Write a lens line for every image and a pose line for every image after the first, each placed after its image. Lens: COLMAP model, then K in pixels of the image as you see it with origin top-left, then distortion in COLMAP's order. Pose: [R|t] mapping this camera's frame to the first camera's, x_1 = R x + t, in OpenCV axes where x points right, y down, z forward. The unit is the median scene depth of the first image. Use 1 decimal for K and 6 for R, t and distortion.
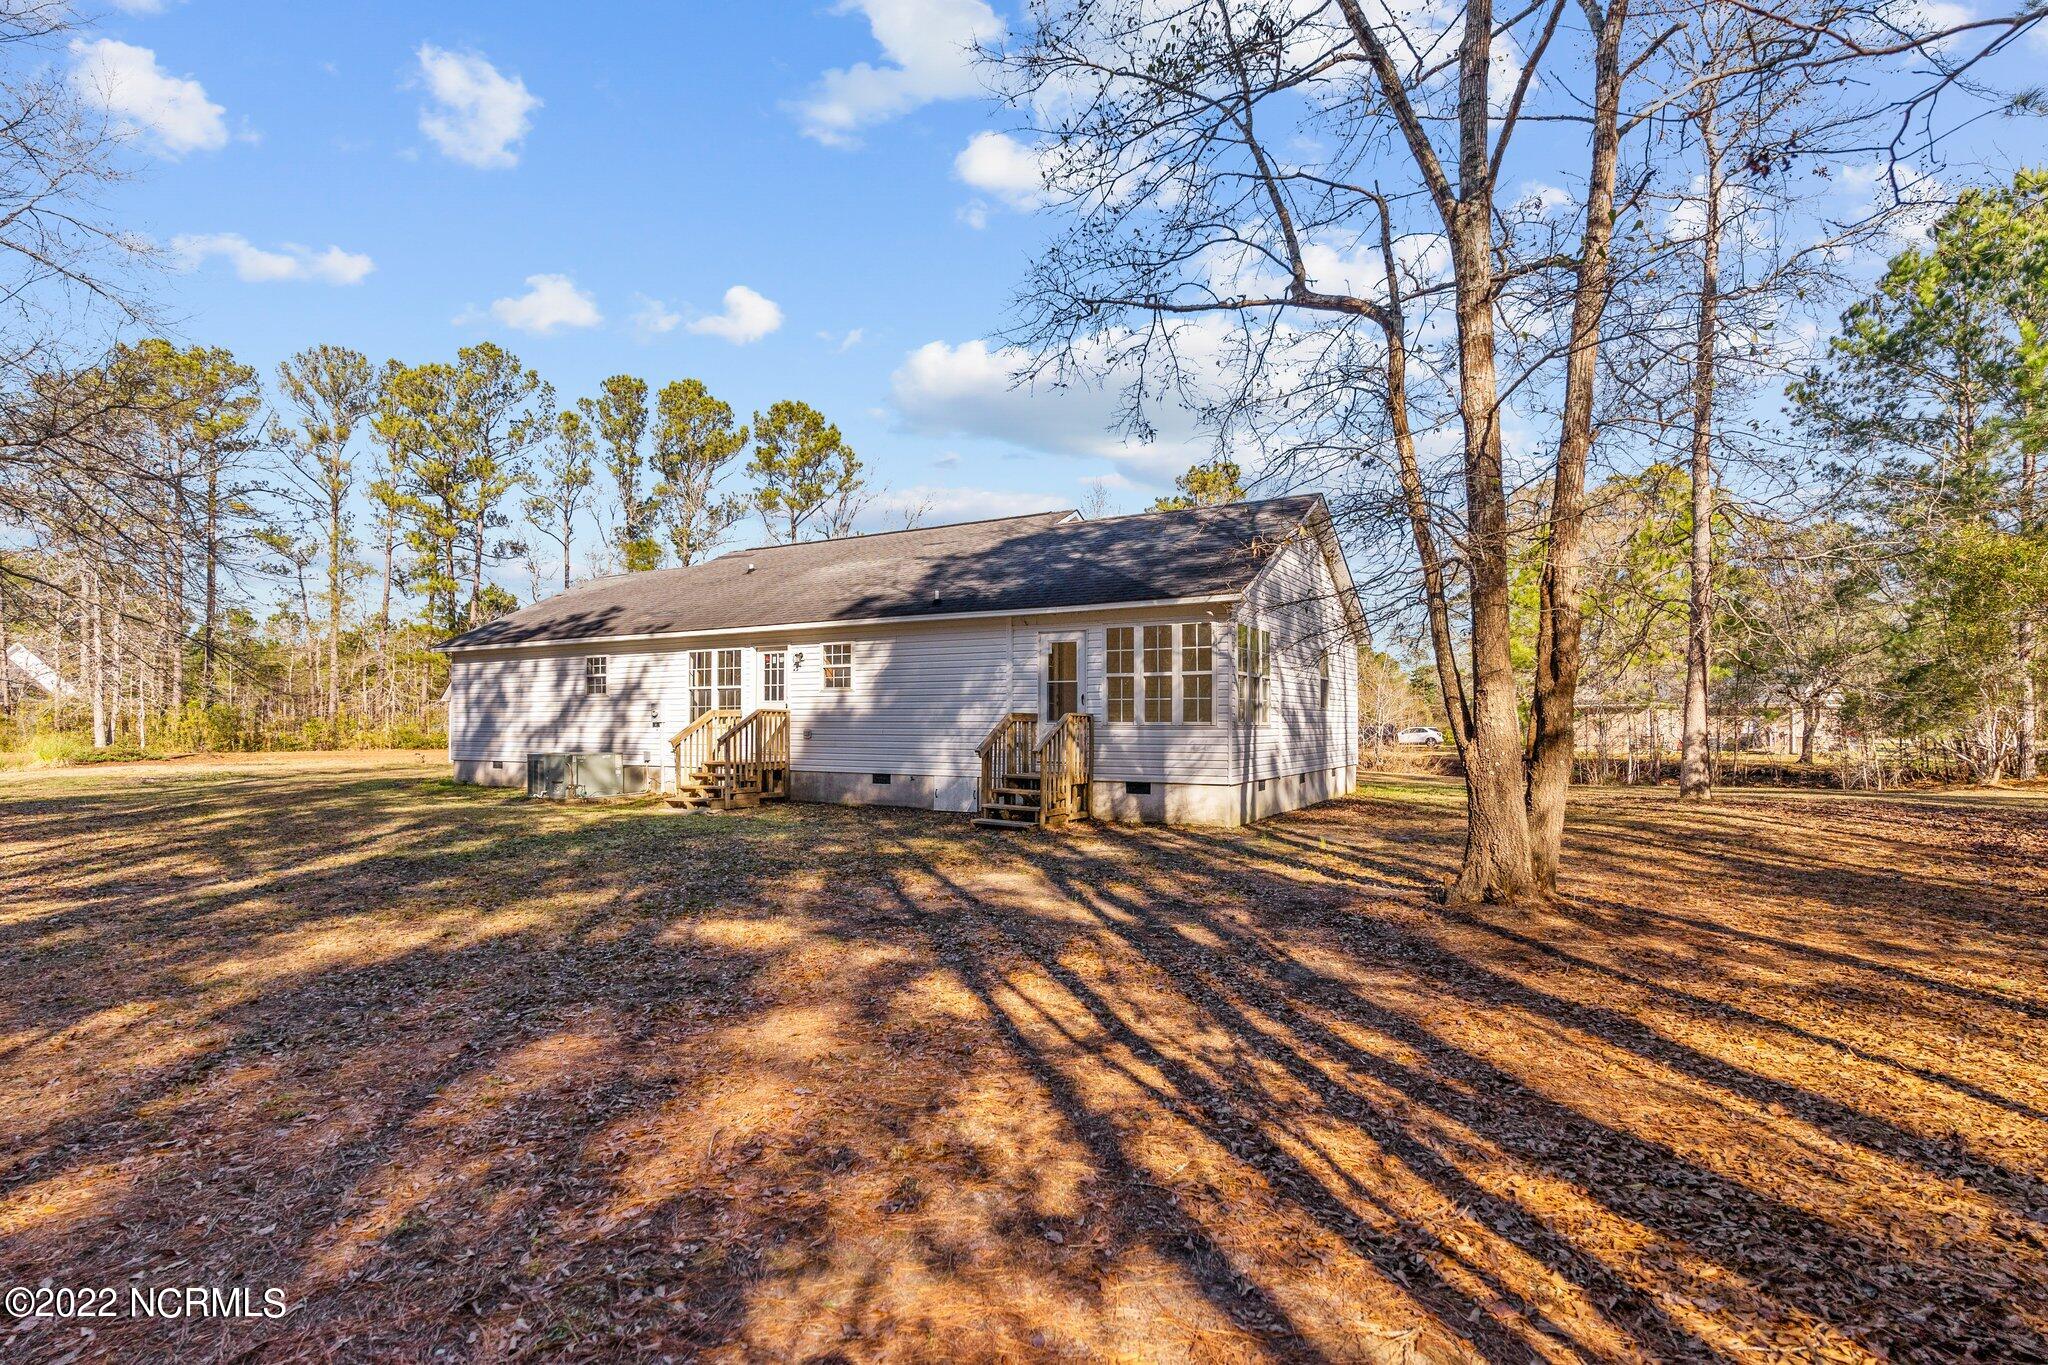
lens RADIAL K [[1014.1, 0, 1040.8], [0, 1014.1, 740.6], [0, 0, 1]] dist [0.001693, 0.000544]
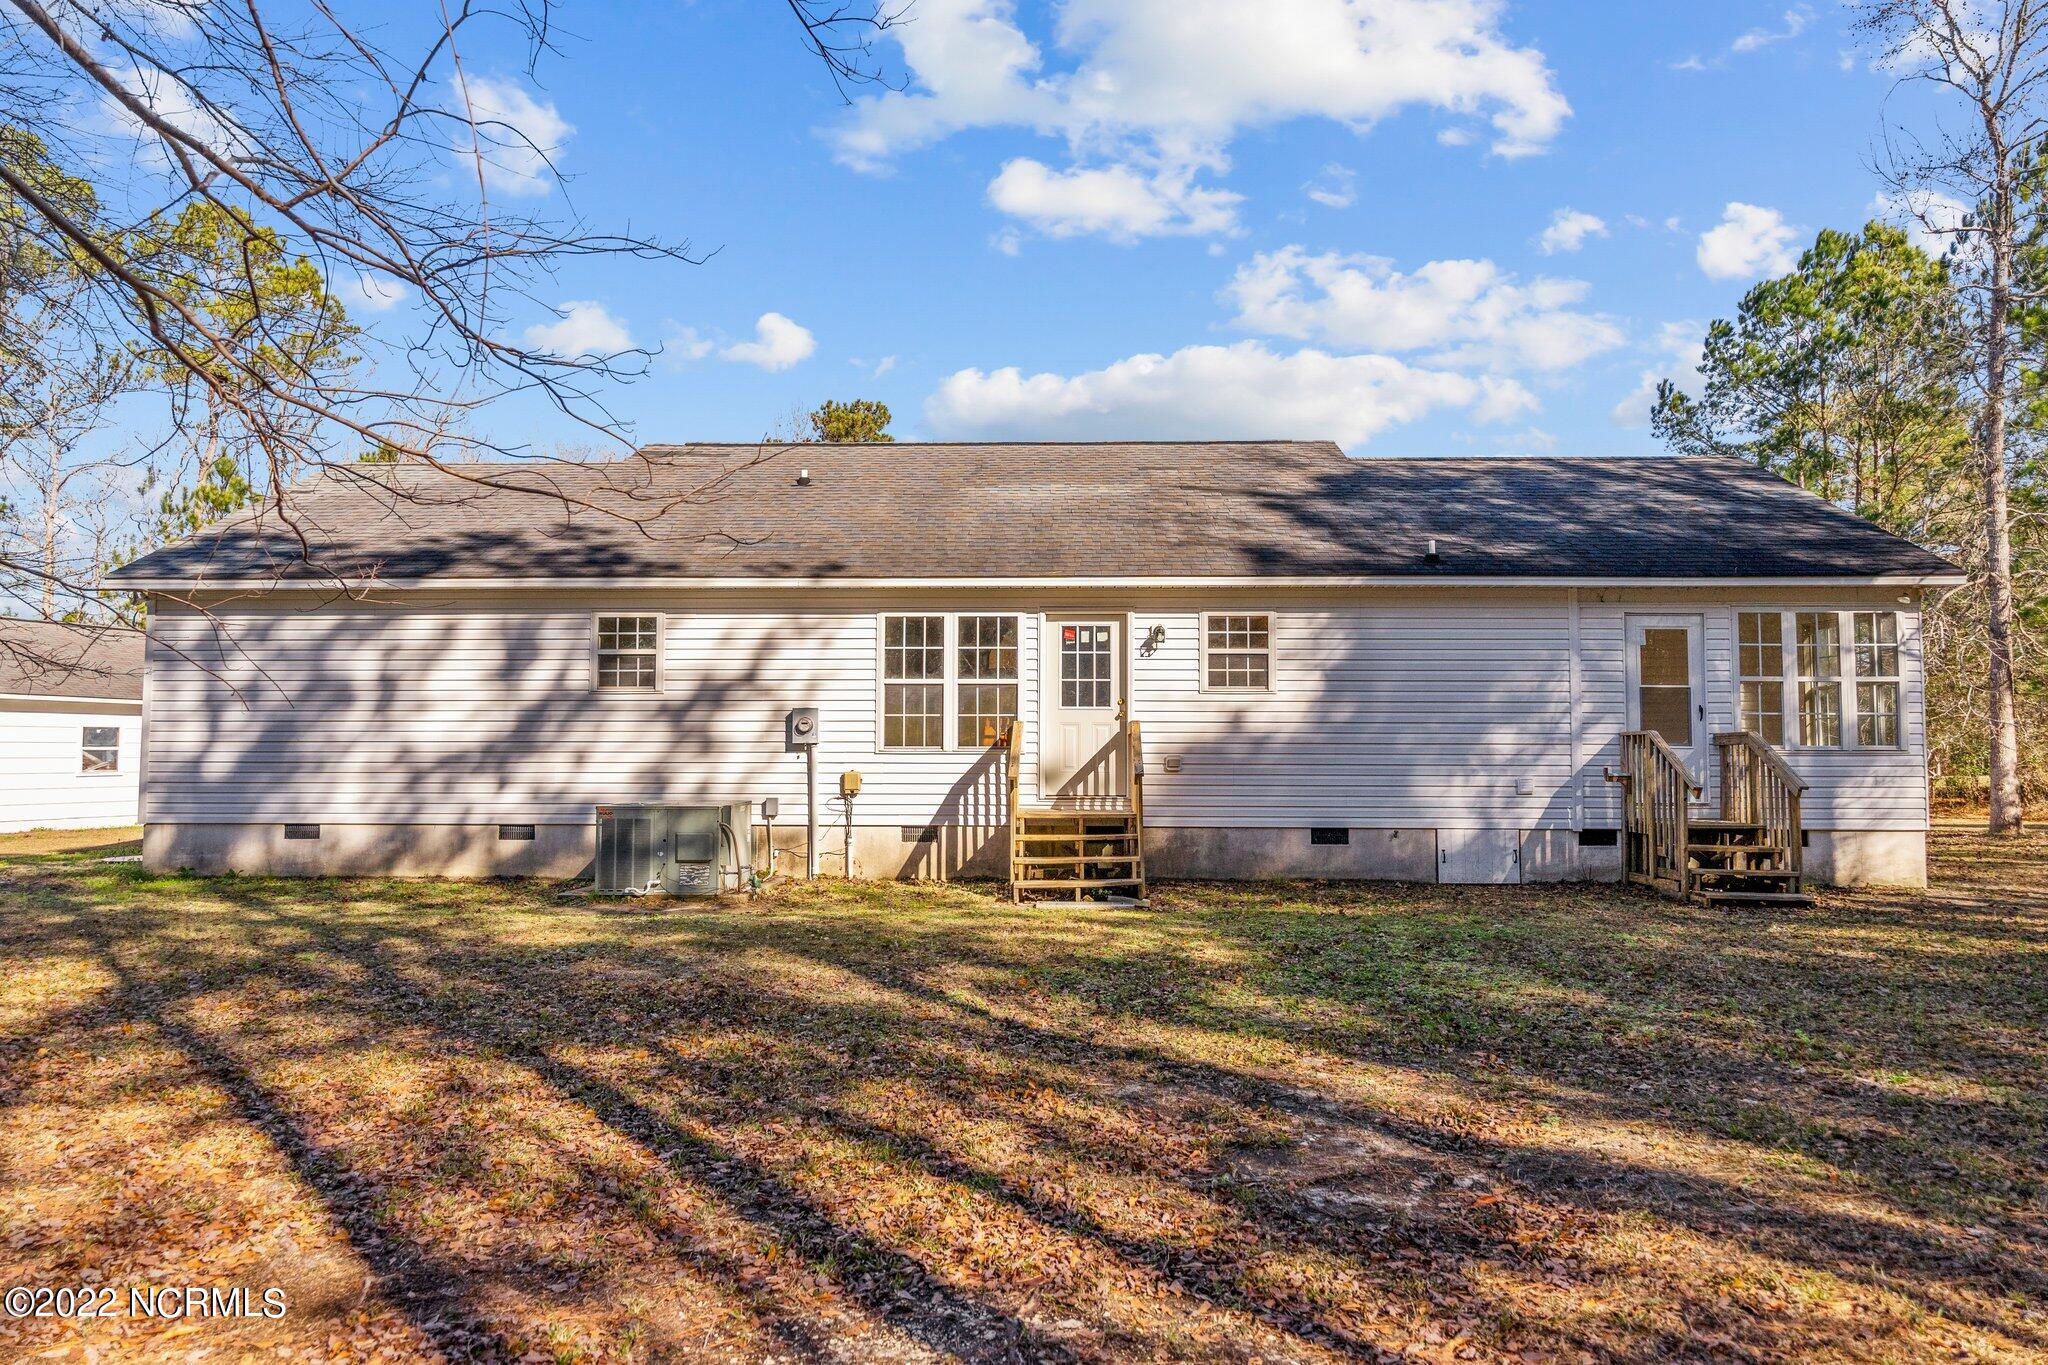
lens RADIAL K [[1311.3, 0, 1051.1], [0, 1311.3, 639.2], [0, 0, 1]] dist [-0.001885, 0.000142]
pose [[0.875685, 0.045079, 0.480774, -0.665278], [0.005973, 0.994546, -0.104131, 0.000304], [-0.482846, 0.094058, 0.870639, 0.364652]]
